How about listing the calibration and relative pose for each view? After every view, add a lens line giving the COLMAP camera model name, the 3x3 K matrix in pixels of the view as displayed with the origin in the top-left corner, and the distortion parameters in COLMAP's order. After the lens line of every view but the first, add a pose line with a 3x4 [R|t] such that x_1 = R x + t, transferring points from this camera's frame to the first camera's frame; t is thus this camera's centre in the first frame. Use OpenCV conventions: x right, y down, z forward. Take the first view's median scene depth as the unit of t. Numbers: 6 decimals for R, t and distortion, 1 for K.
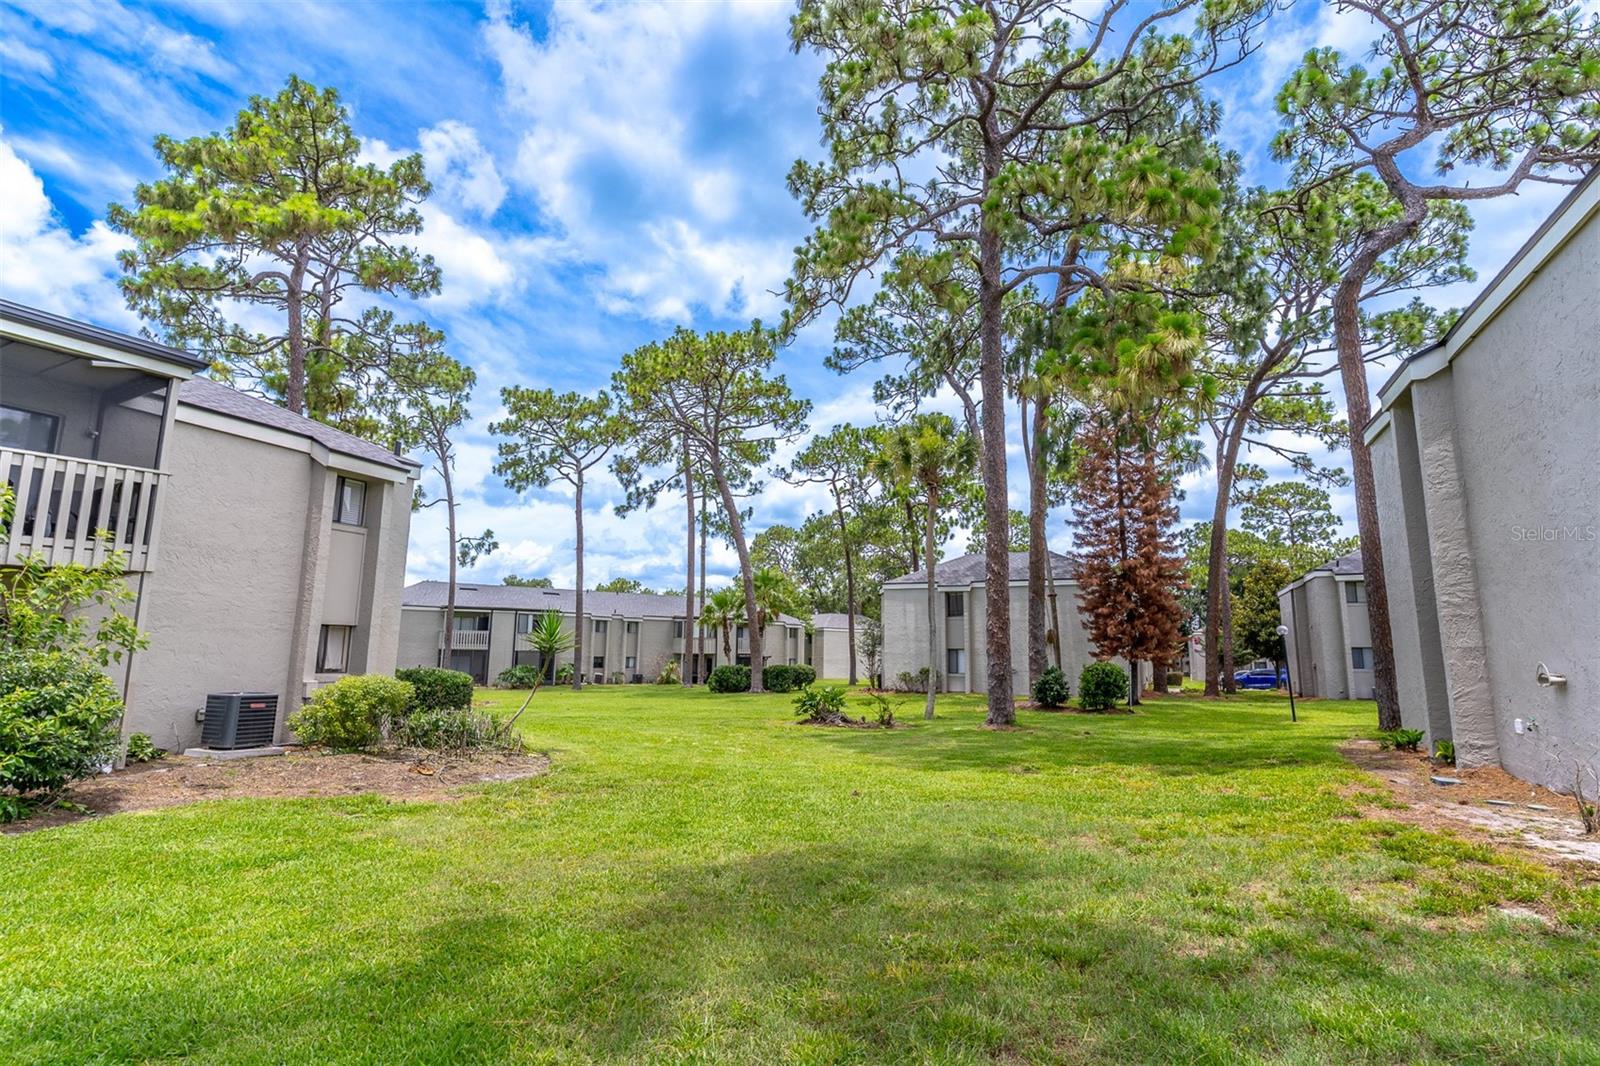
lens RADIAL K [[776.4, 0, 800.8], [0, 776.4, 532.9], [0, 0, 1]] dist [0.003309, 0.000340]
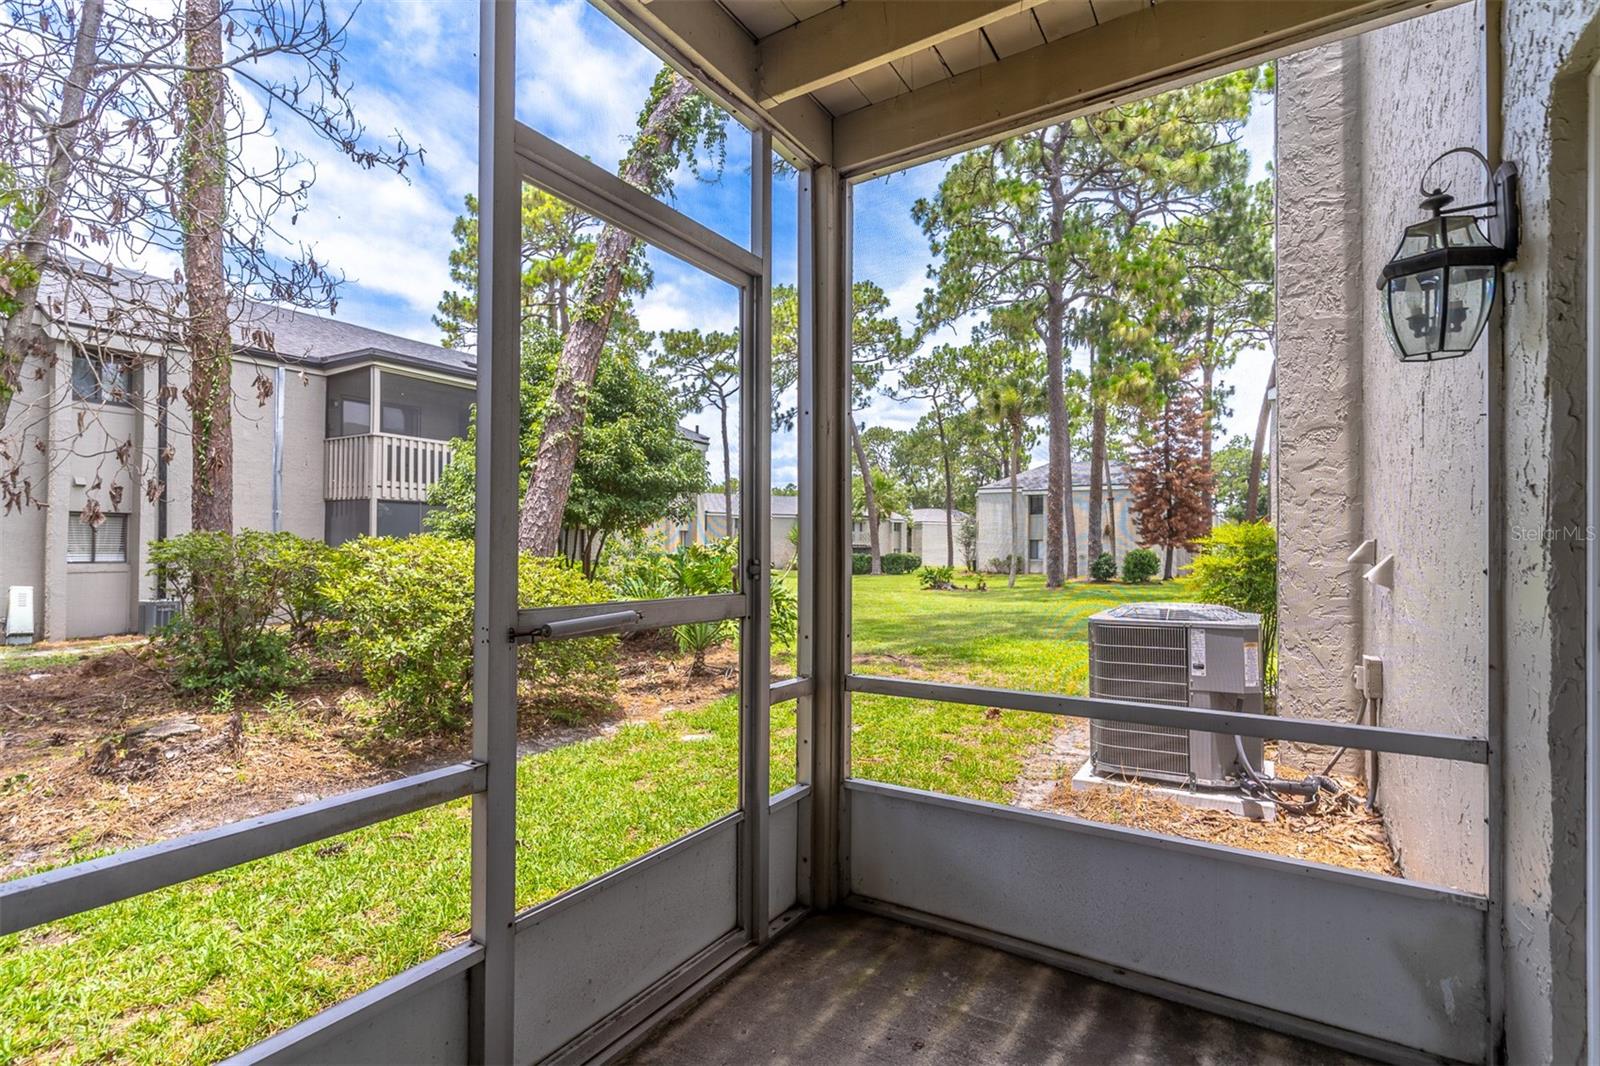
lens RADIAL K [[776.4, 0, 796.0], [0, 776.4, 536.9], [0, 0, 1]] dist [0.003309, 0.000340]
pose [[0.992612, -0.008536, -0.121027, -0.031033], [0.025834, 0.989518, 0.142083, -0.039209], [0.118546, -0.144160, 0.982428, -0.250360]]
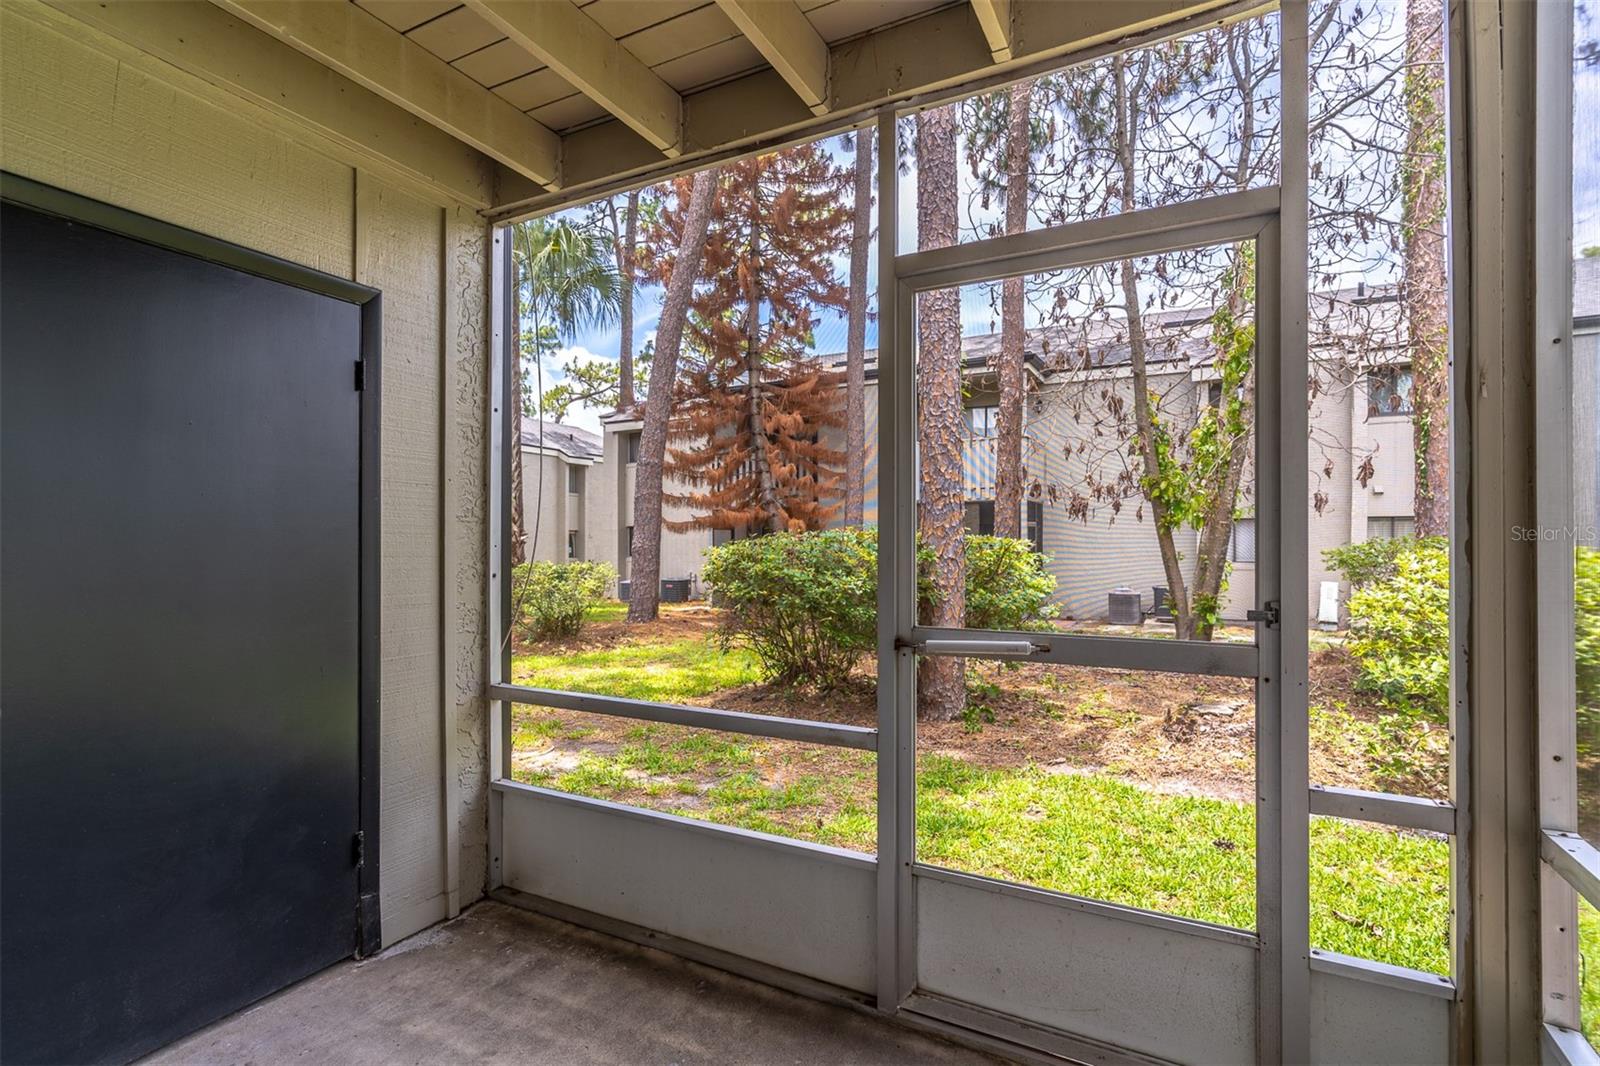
lens RADIAL K [[776.4, 0, 796.8], [0, 776.4, 540.2], [0, 0, 1]] dist [0.003309, 0.000340]
pose [[-0.049275, -0.014313, -0.998683, 0.710780], [0.159501, 0.986952, -0.022014, 0.036777], [0.985967, -0.160376, -0.046349, 0.488065]]
